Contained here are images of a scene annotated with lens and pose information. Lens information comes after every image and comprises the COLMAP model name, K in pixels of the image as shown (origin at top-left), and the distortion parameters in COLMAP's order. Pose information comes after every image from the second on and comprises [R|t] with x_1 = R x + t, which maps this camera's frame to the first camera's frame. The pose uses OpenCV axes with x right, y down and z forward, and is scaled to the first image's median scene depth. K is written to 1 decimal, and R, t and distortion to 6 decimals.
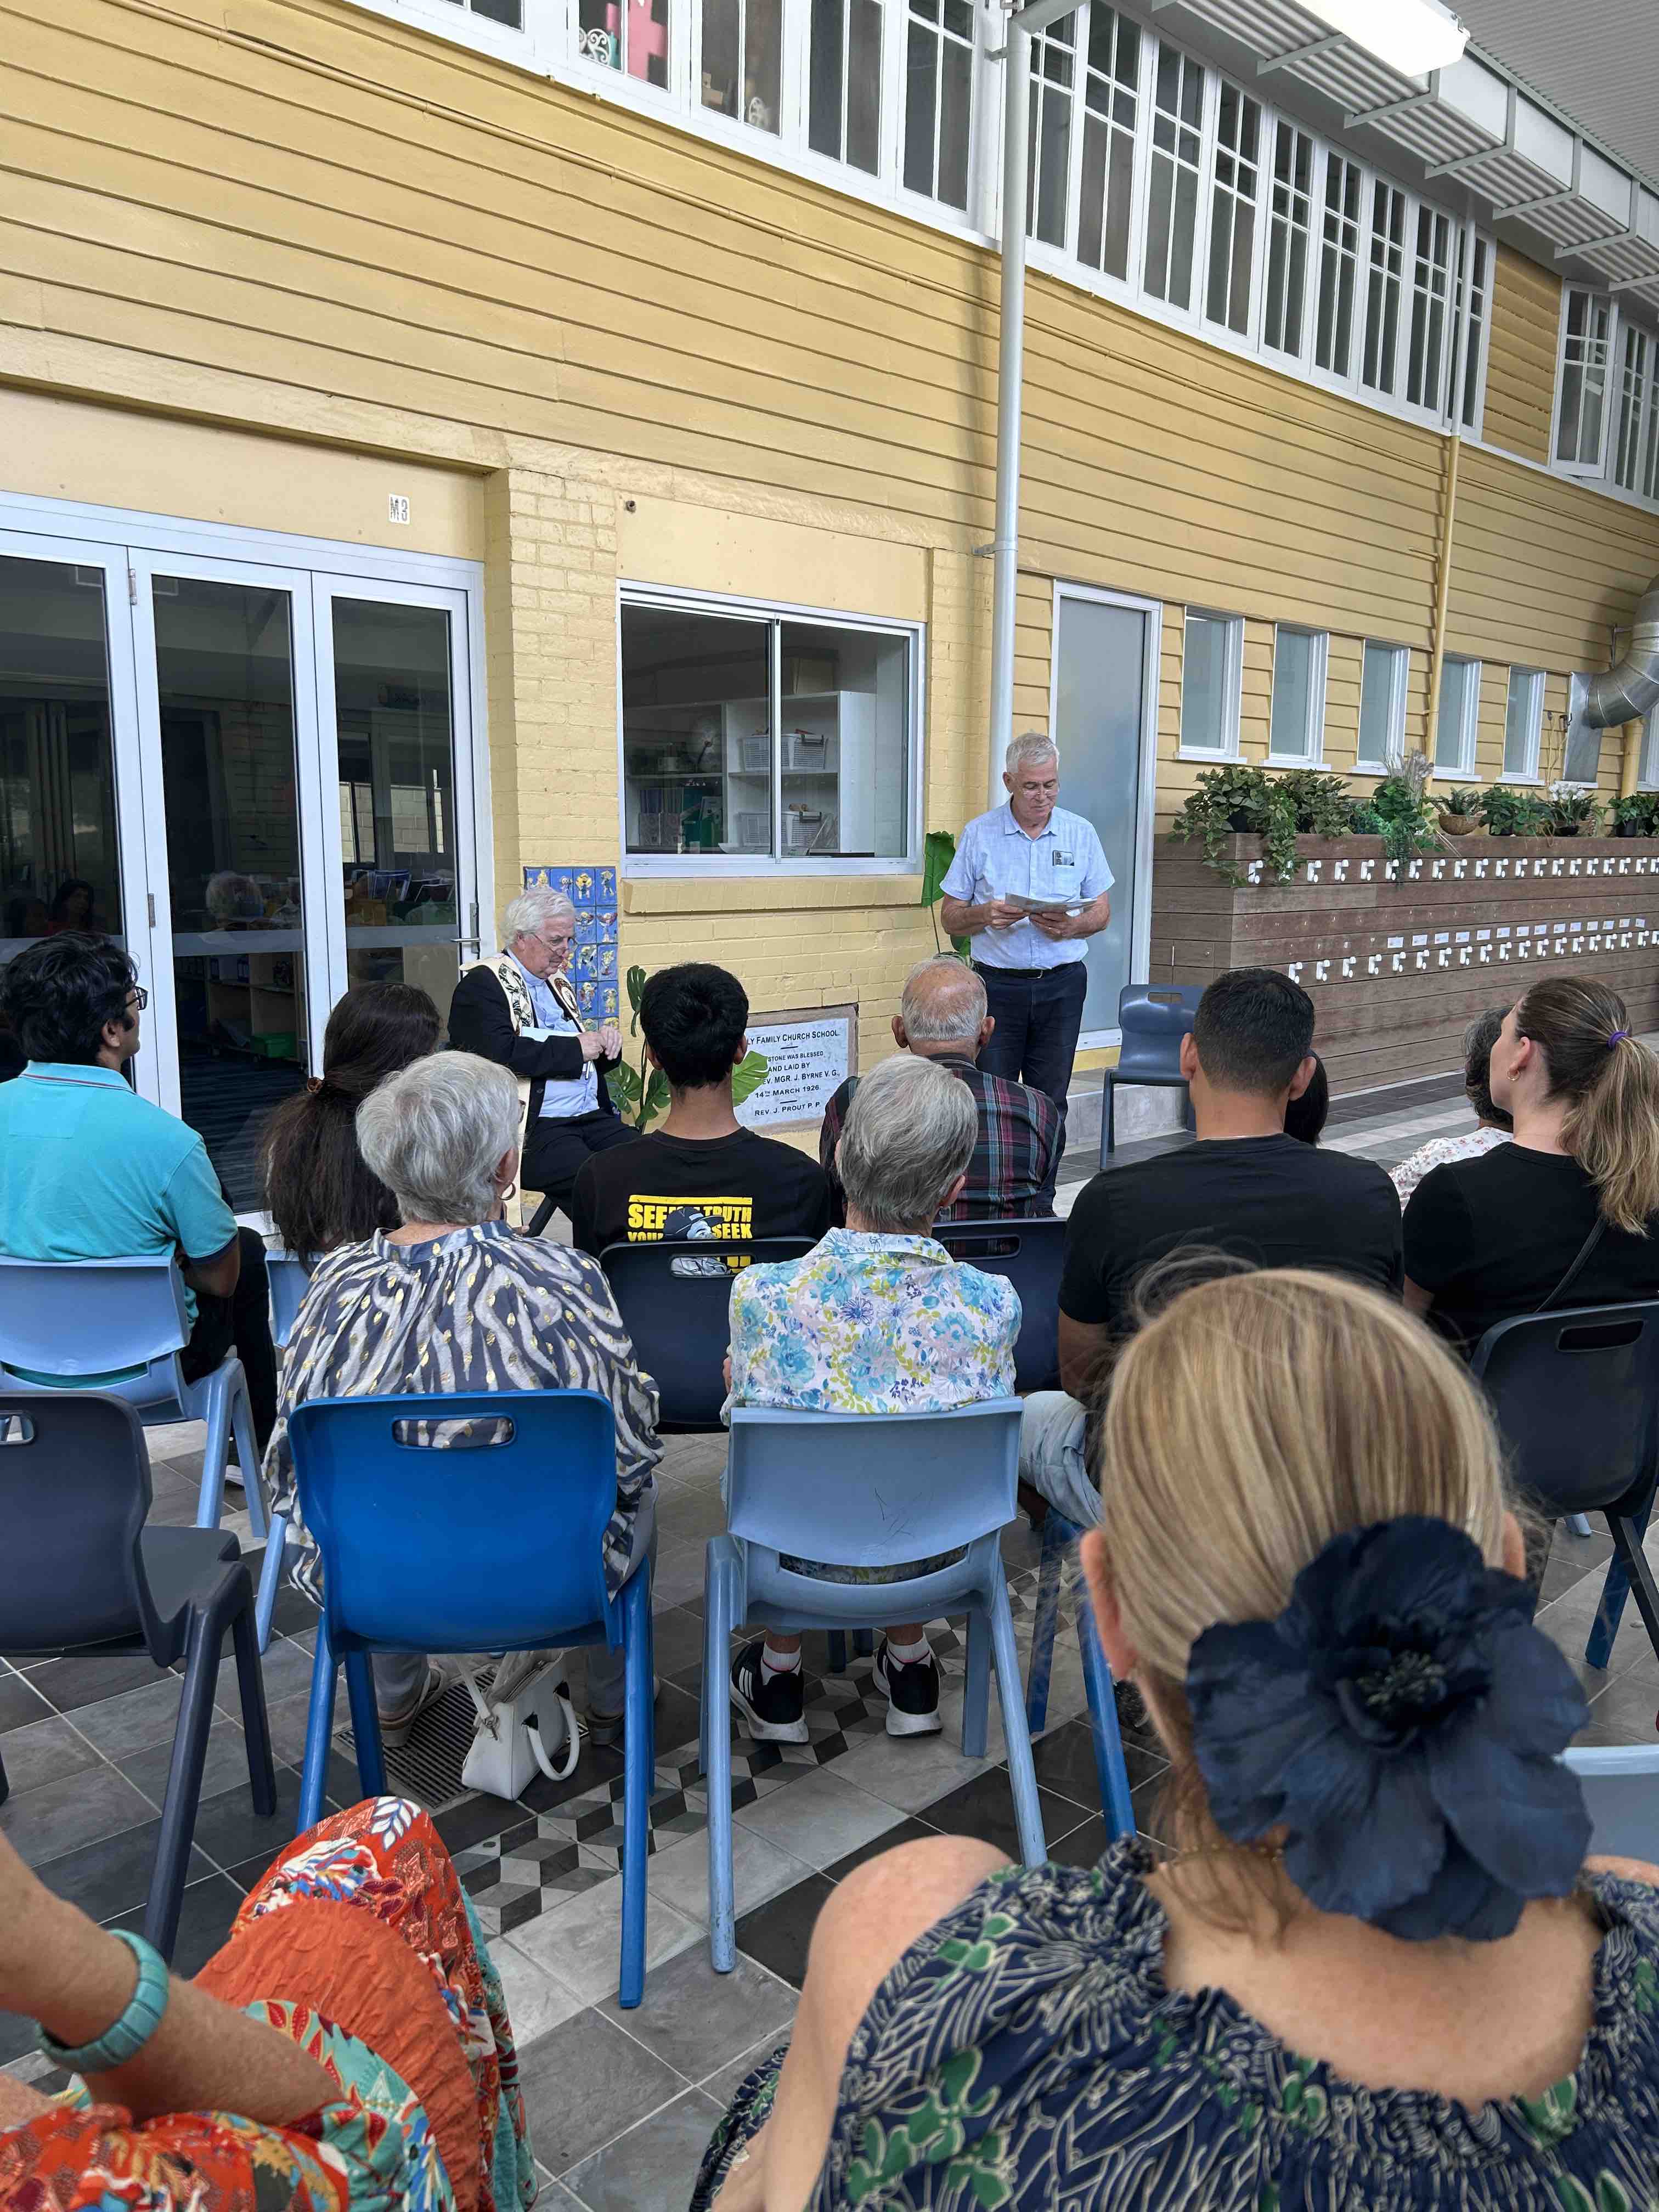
lens RADIAL K [[1669.4, 0, 828.5], [0, 1669.4, 1111.1], [0, 0, 1]] dist [-0.002201, -0.001179]
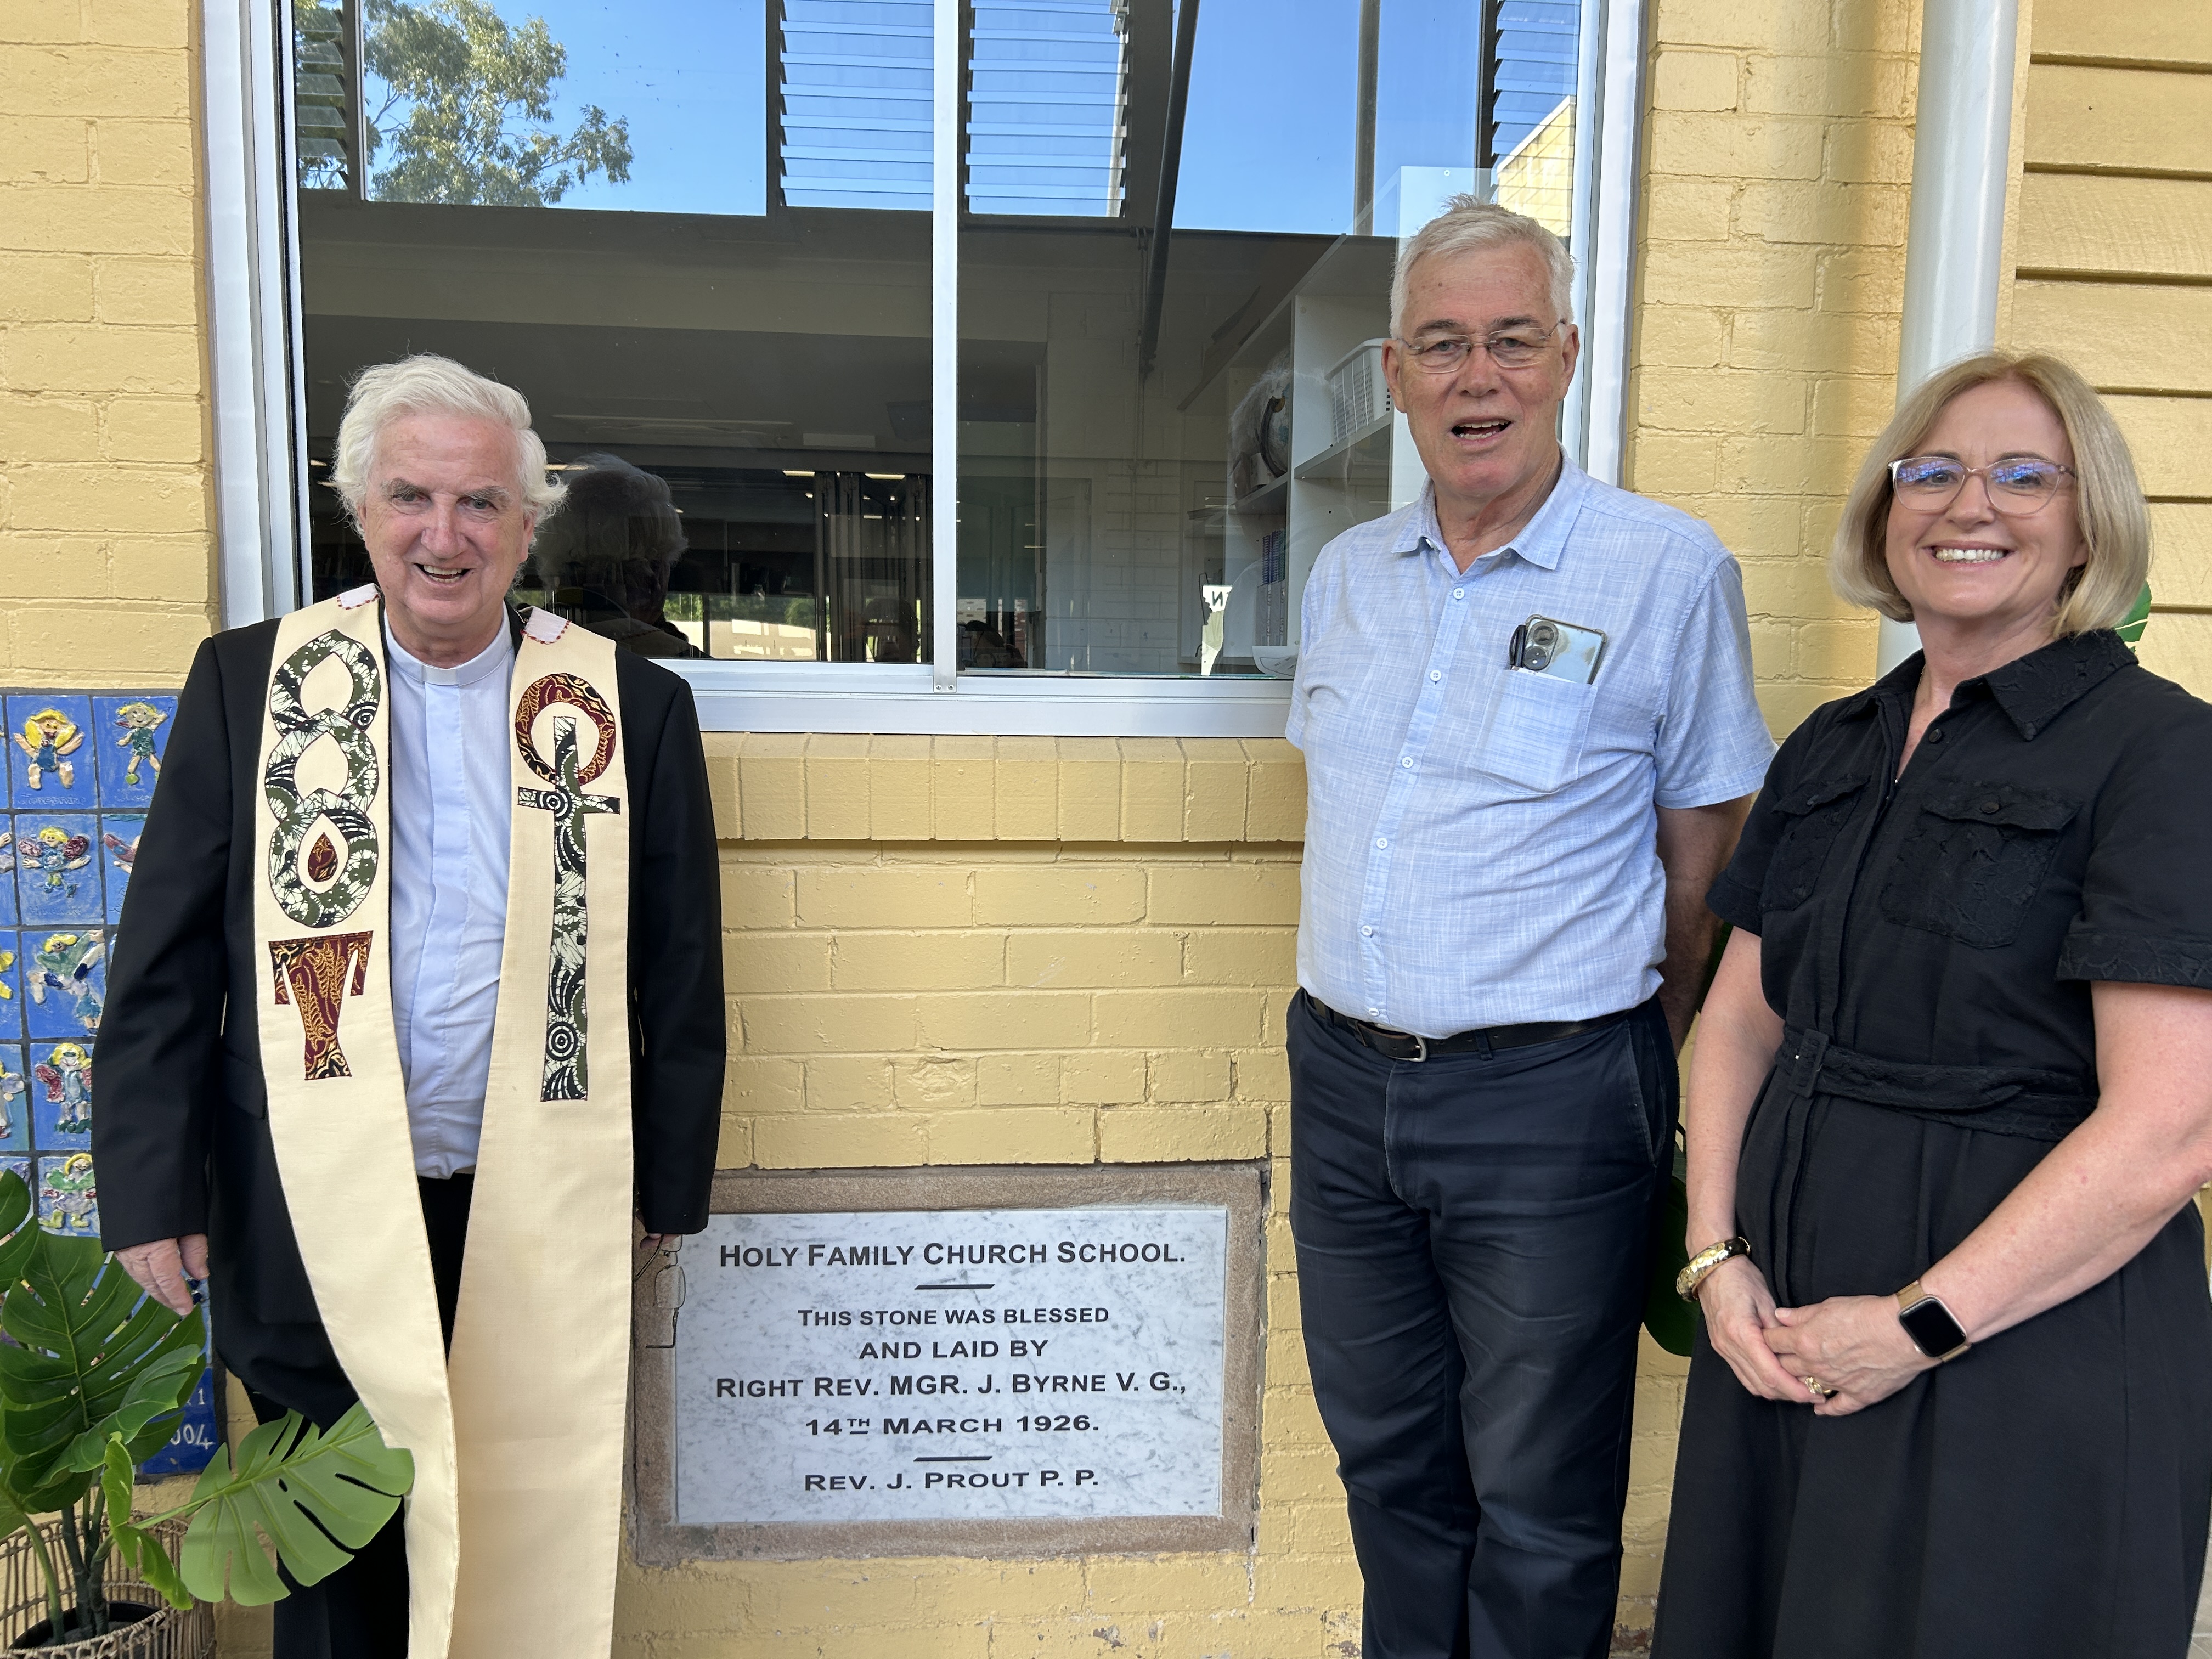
lens RADIAL K [[1669.4, 0, 1105.7], [0, 1669.4, 828.0], [0, 0, 1]] dist [-0.002201, -0.001179]
pose [[0.758671, 0.062384, -0.648480, 0.190209], [-0.105932, 0.993970, -0.028311, -0.115681], [0.642804, 0.090174, 0.760705, 0.777282]]
